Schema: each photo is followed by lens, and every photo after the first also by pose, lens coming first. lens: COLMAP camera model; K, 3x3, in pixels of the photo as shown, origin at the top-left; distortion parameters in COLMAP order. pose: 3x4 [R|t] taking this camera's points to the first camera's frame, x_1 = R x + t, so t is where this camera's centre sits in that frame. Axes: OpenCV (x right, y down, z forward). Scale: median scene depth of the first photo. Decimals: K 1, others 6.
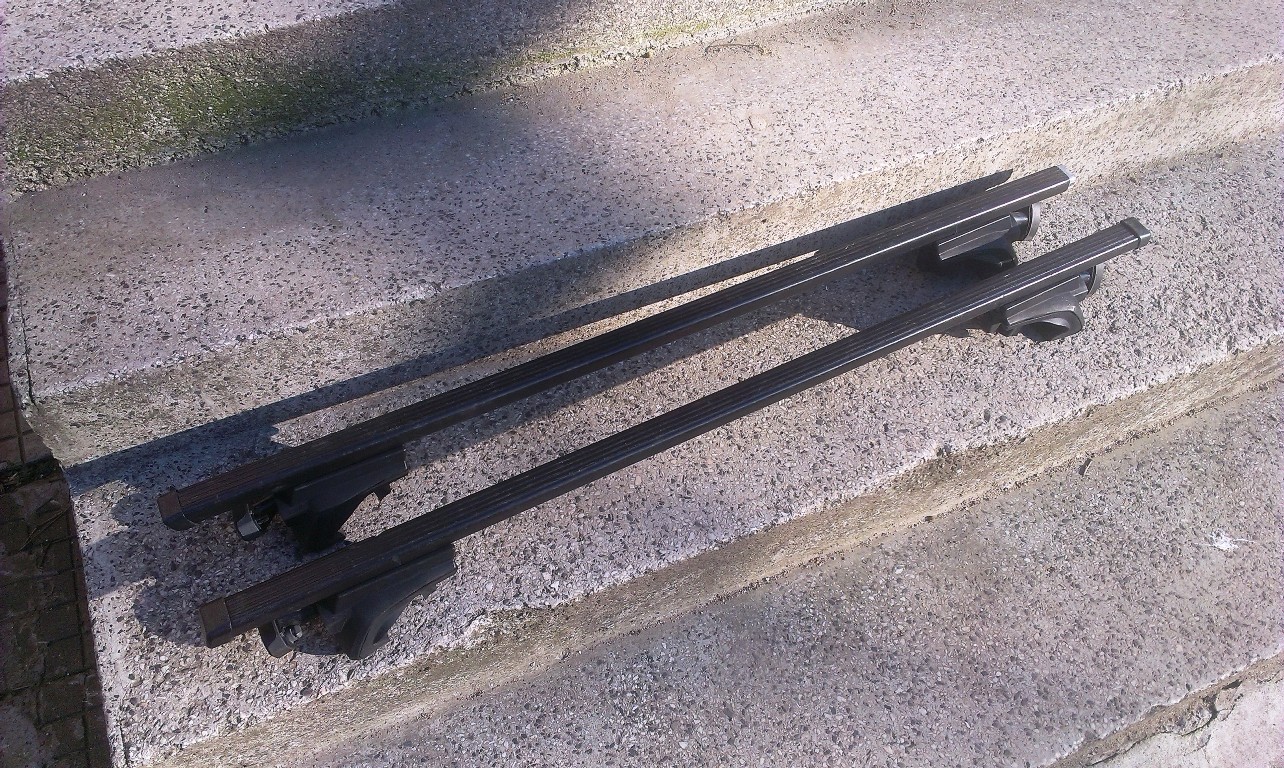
lens RADIAL K [[1029.5, 0, 663.2], [0, 1029.5, 392.5], [0, 0, 1]] dist [0.070697, -0.126865]
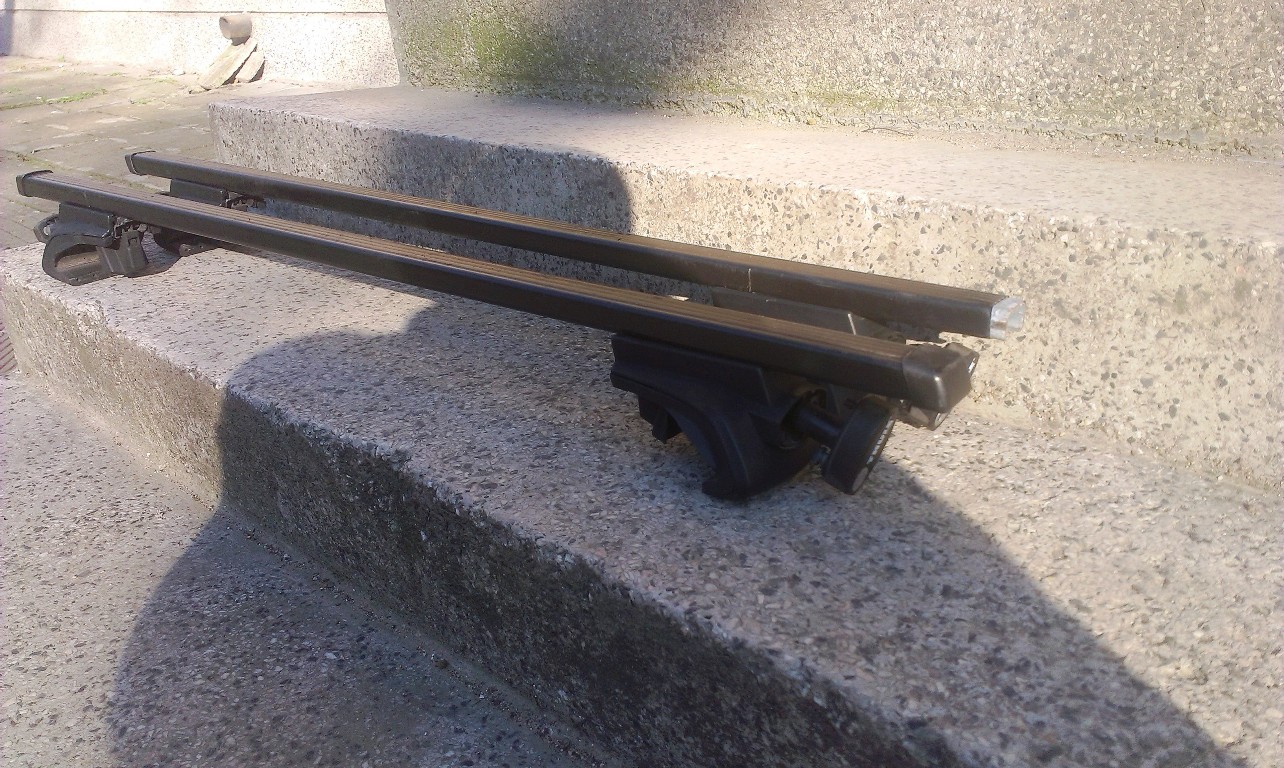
lens RADIAL K [[1029.5, 0, 653.4], [0, 1029.5, 391.8], [0, 0, 1]] dist [0.070697, -0.126865]
pose [[0.398488, 0.315400, -0.861238, 0.851820], [-0.694219, 0.717384, -0.058492, -0.041192], [0.599390, 0.621196, 0.504825, 0.760310]]
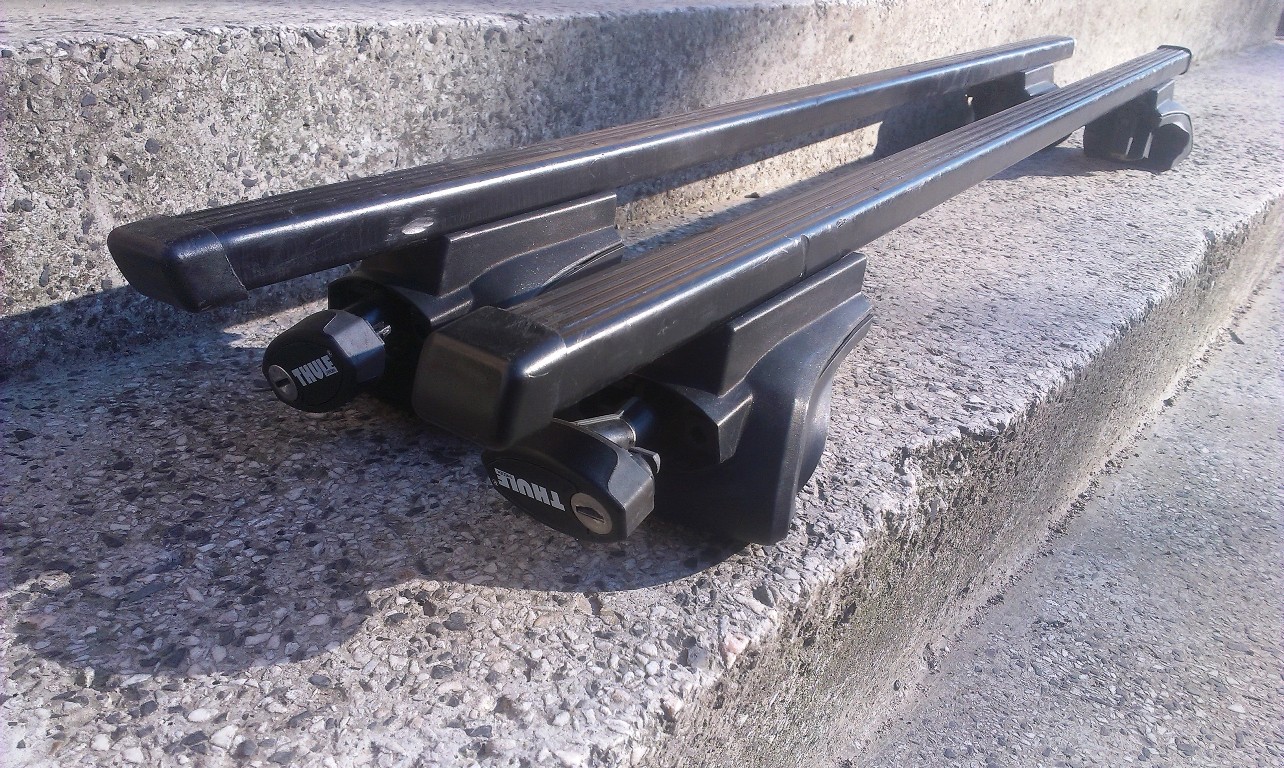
lens RADIAL K [[1029.5, 0, 650.1], [0, 1029.5, 406.5], [0, 0, 1]] dist [0.070697, -0.126865]
pose [[0.884691, -0.179241, 0.430343, -0.407985], [0.343458, 0.874795, -0.341718, 0.274260], [-0.315212, 0.450119, 0.835484, 0.577533]]
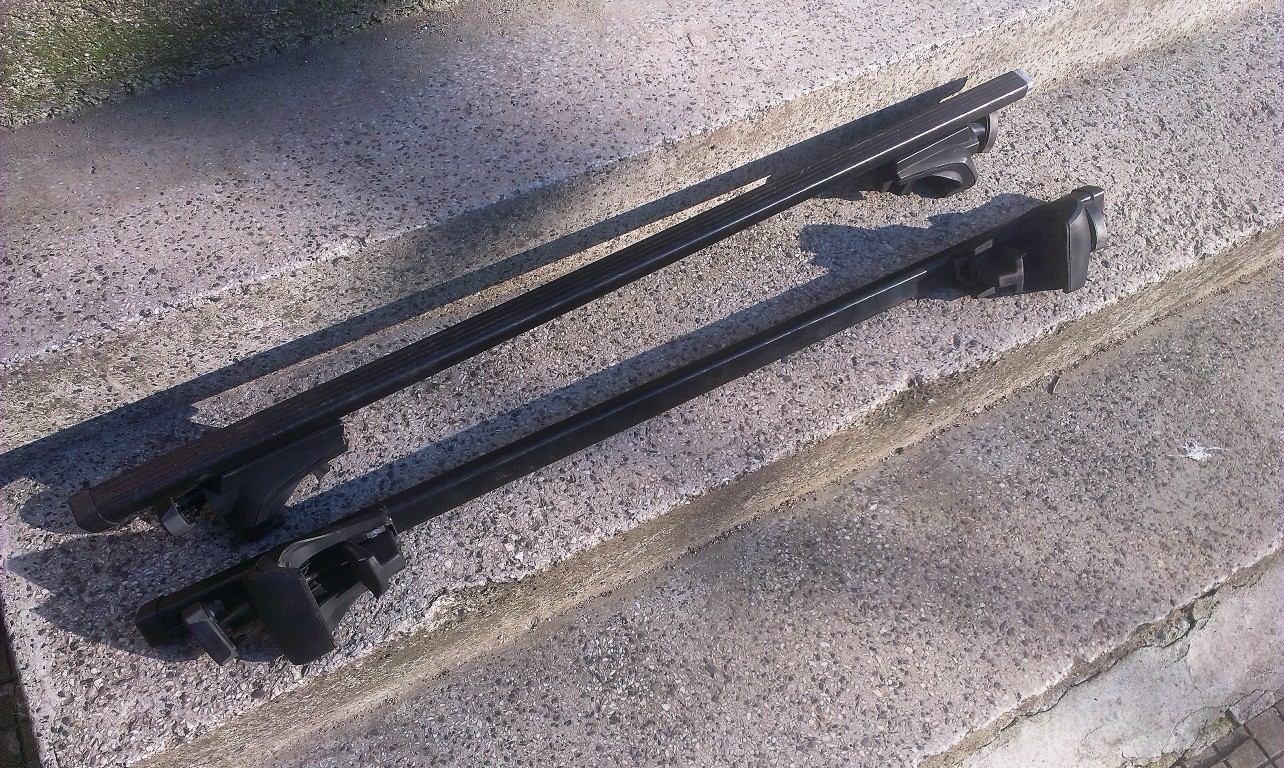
lens RADIAL K [[1029.5, 0, 668.0], [0, 1029.5, 400.4], [0, 0, 1]] dist [0.070697, -0.126865]
pose [[0.995493, -0.072097, 0.061612, -0.016428], [0.067490, 0.994985, 0.073830, -0.011818], [-0.066626, -0.069339, 0.995366, 0.064964]]
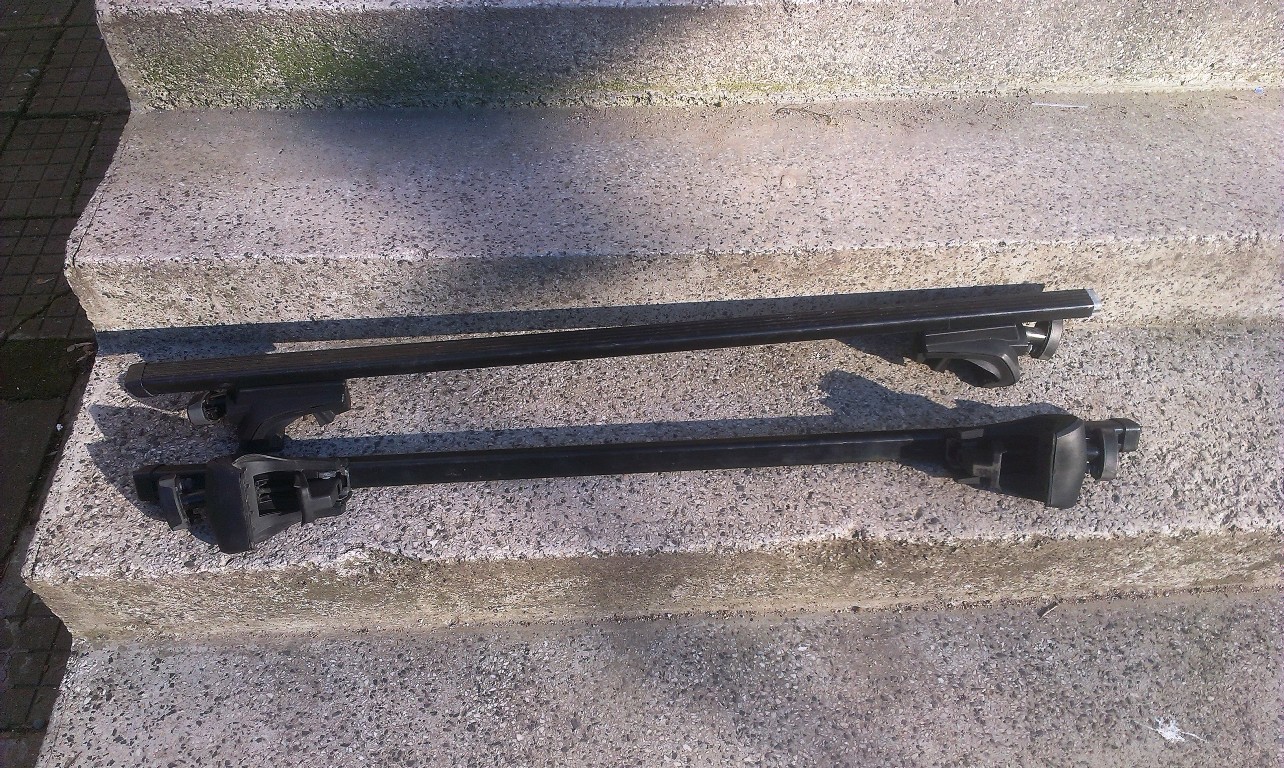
lens RADIAL K [[1029.5, 0, 662.7], [0, 1029.5, 395.4], [0, 0, 1]] dist [0.070697, -0.126865]
pose [[0.940024, 0.247414, -0.234821, 0.295305], [-0.265383, 0.962959, -0.047766, 0.026842], [0.214305, 0.107219, 0.970864, 0.005110]]
